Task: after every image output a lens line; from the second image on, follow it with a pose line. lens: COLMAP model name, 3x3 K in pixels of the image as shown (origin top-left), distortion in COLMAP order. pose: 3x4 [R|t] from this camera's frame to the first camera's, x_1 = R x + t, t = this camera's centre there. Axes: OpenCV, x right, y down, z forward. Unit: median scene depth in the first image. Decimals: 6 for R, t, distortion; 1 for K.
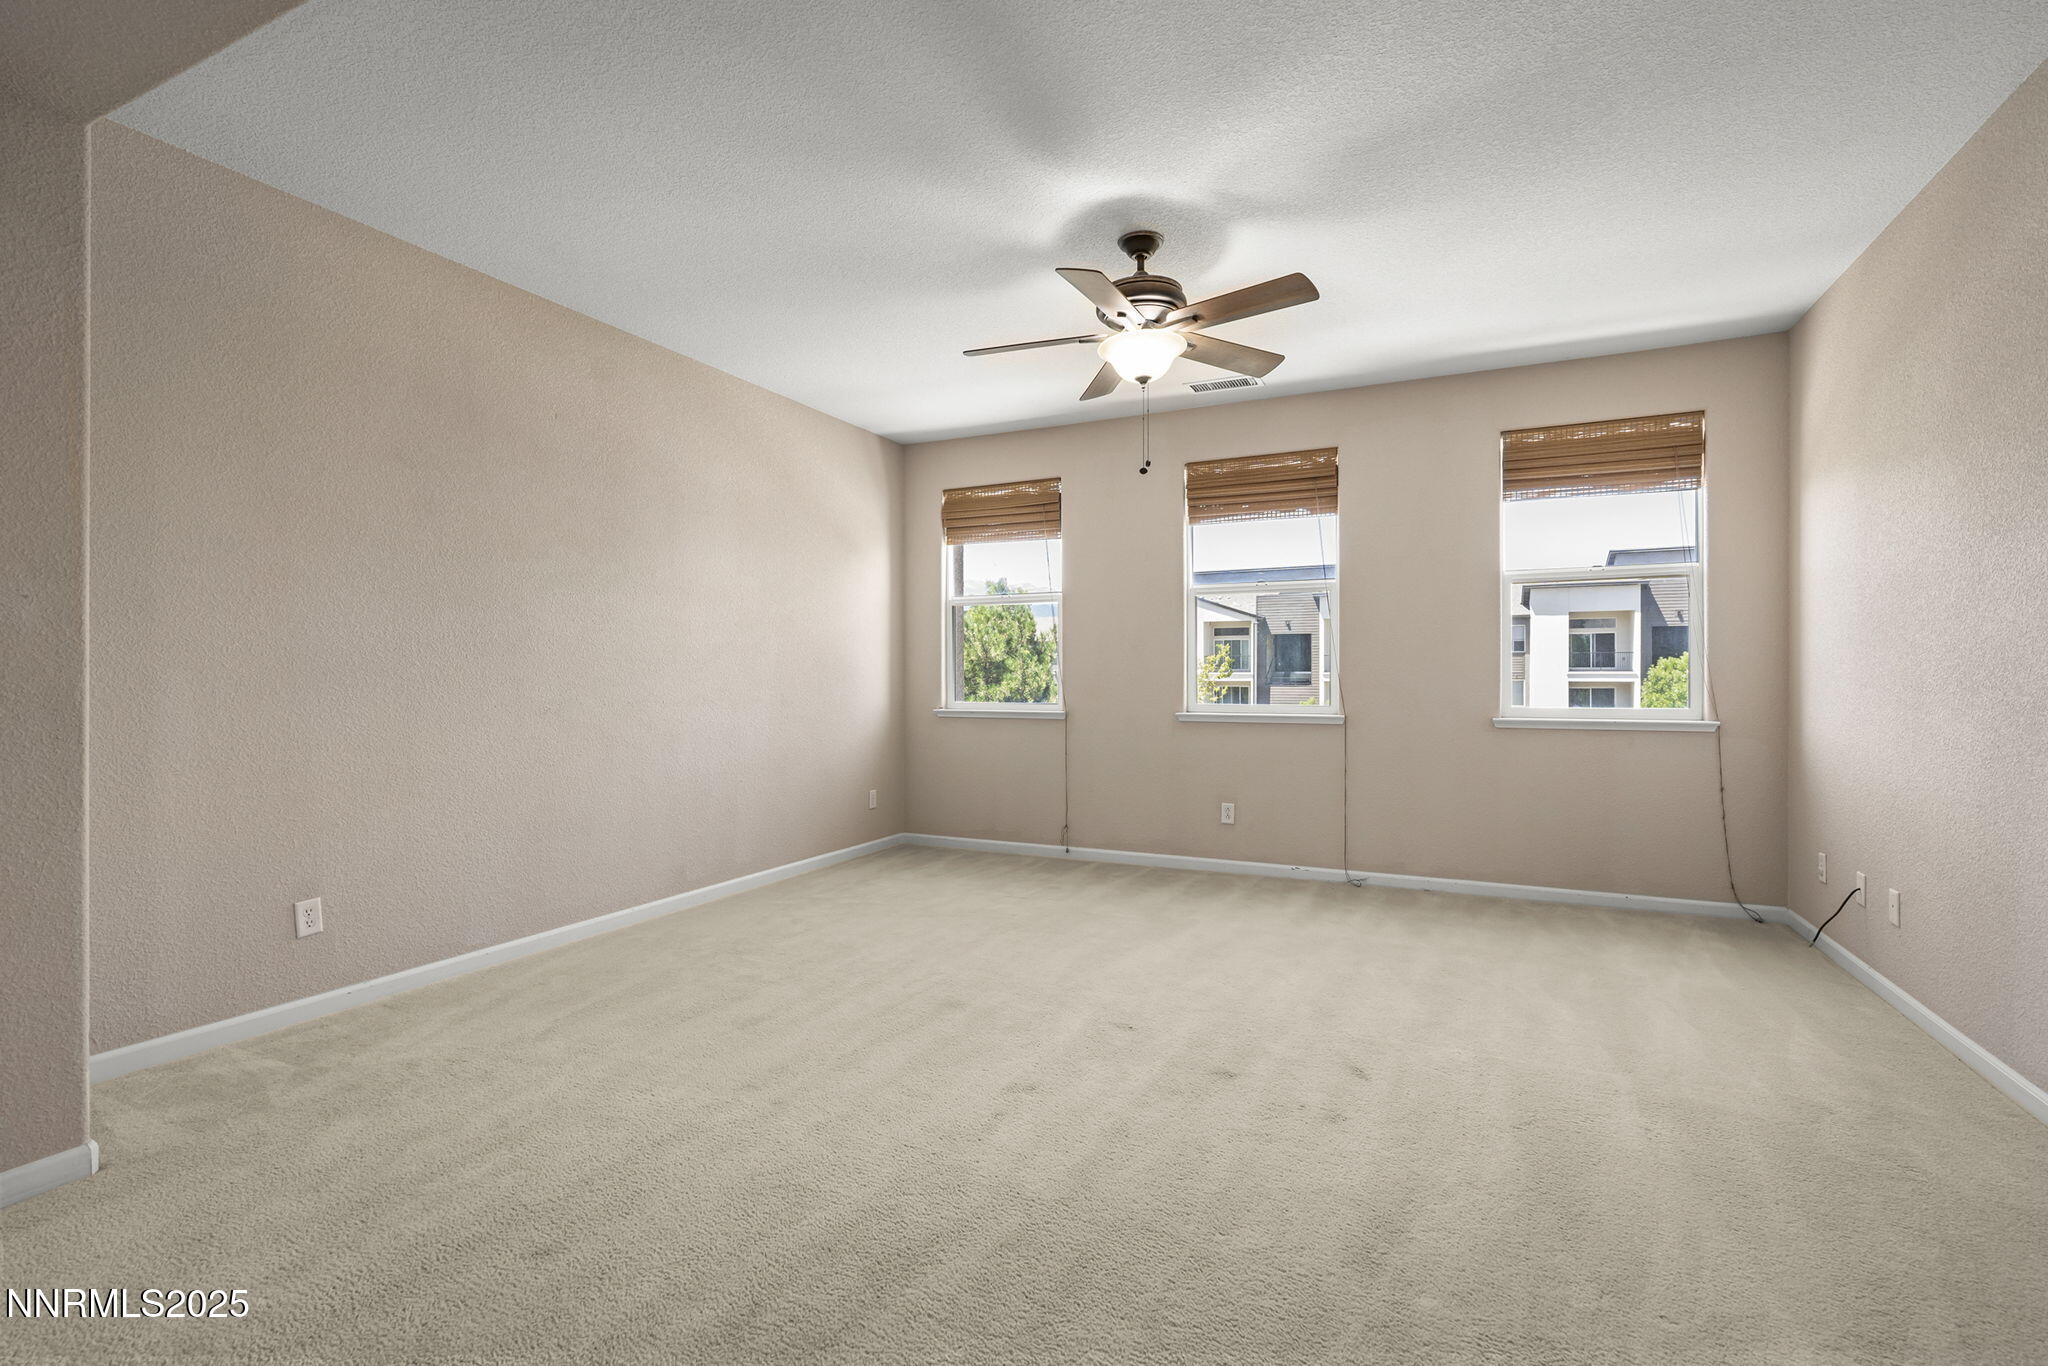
lens RADIAL K [[926.7, 0, 1024.0], [0, 926.7, 679.8], [0, 0, 1]] dist [-0.002770, 0.002345]
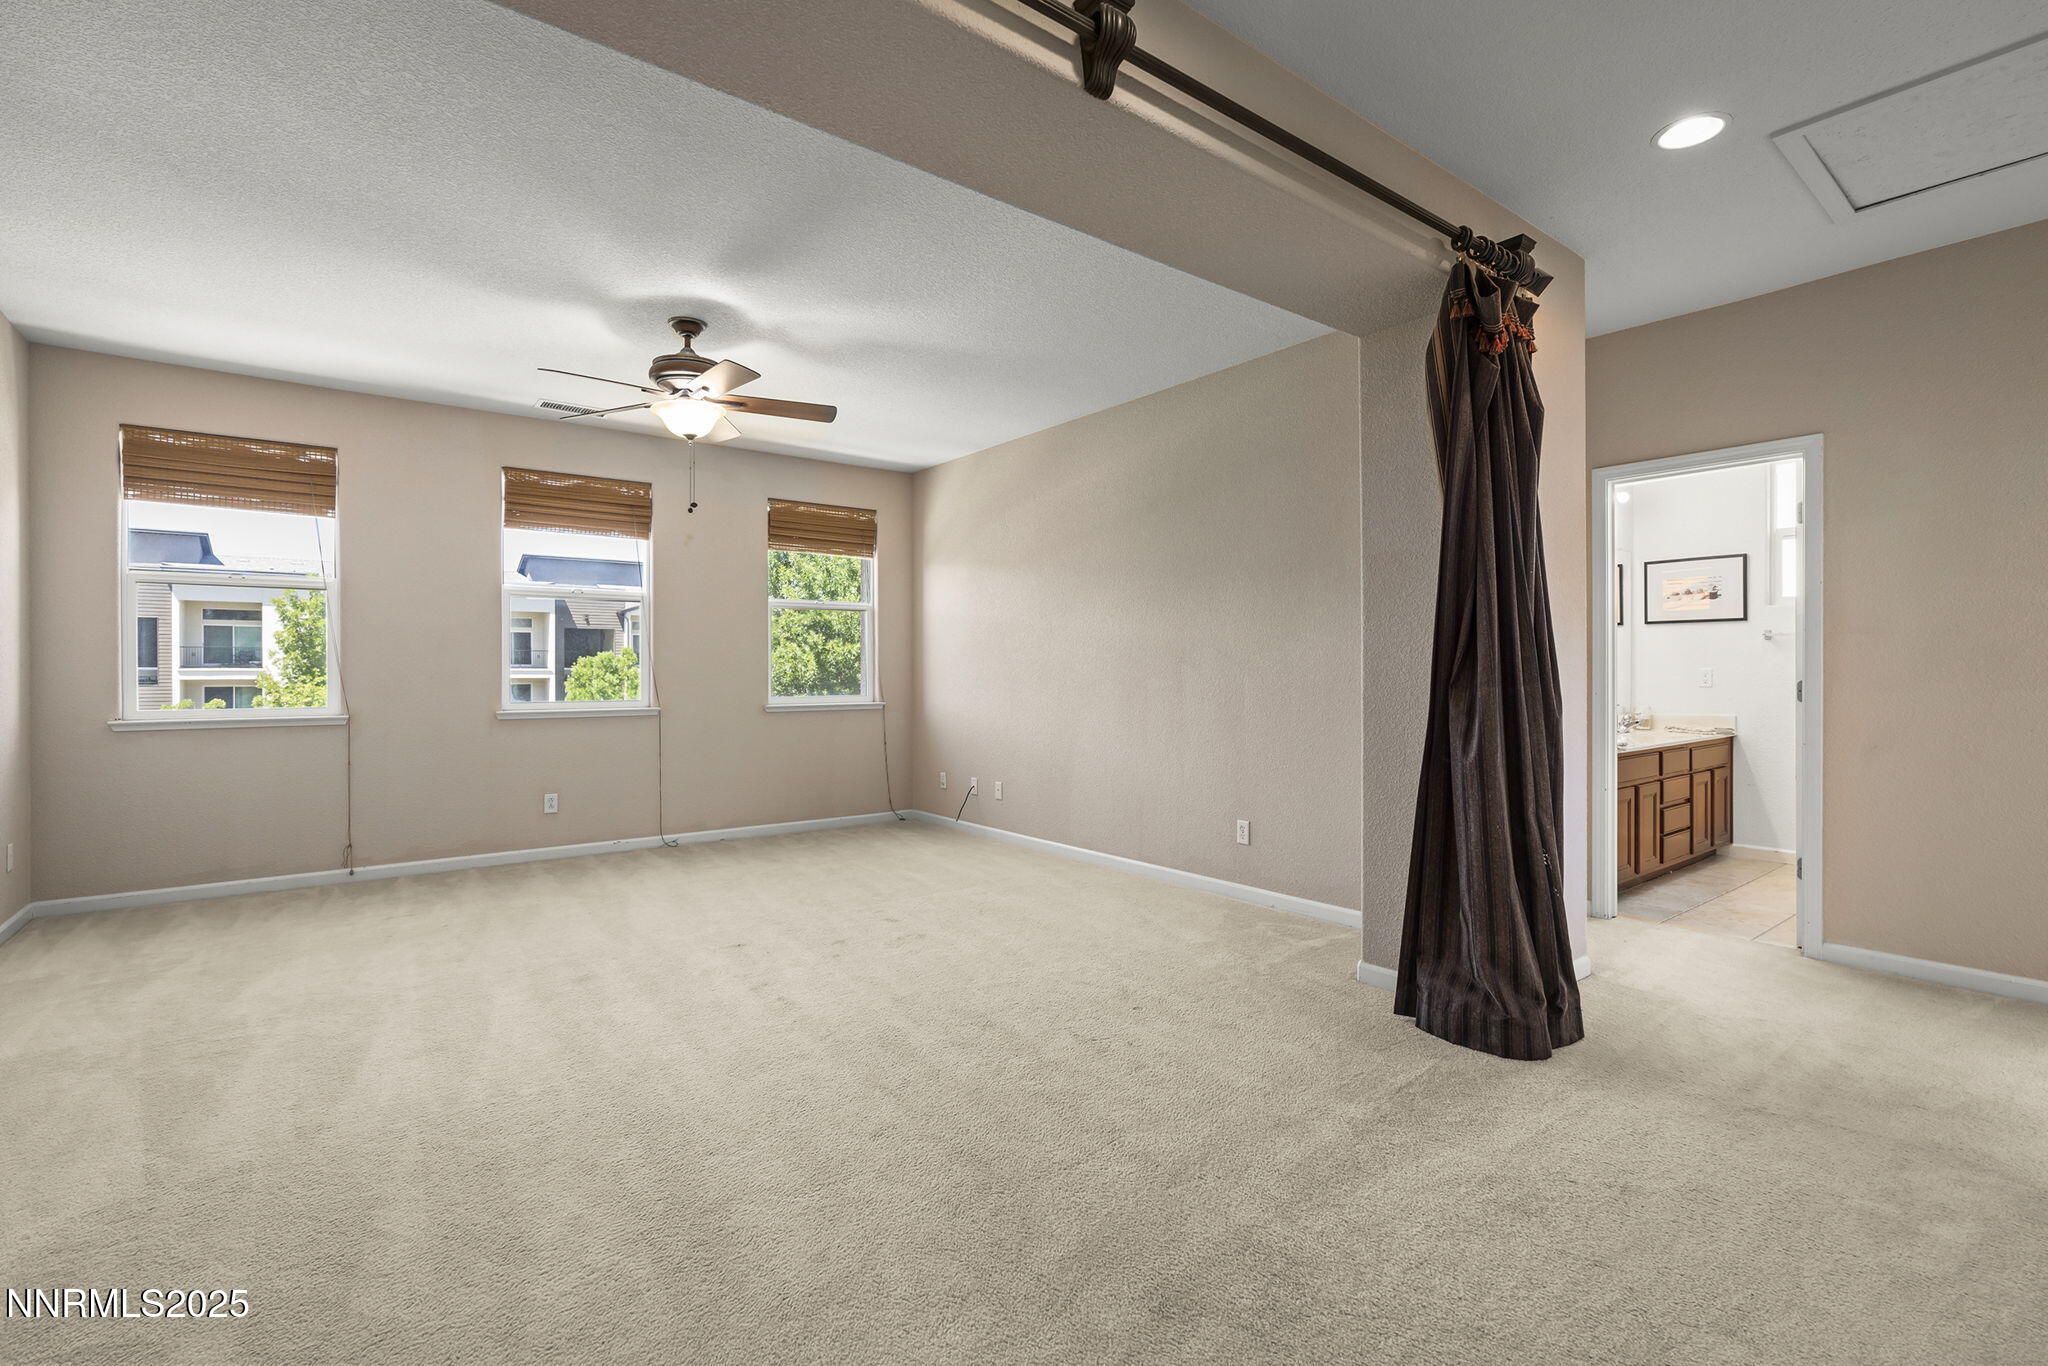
lens RADIAL K [[926.7, 0, 1028.2], [0, 926.7, 678.5], [0, 0, 1]] dist [-0.002770, 0.002345]
pose [[0.450787, -0.005614, 0.892614, -0.485834], [0.003265, 0.999984, 0.004641, -0.003392], [-0.892626, 0.000823, 0.450798, 0.025705]]
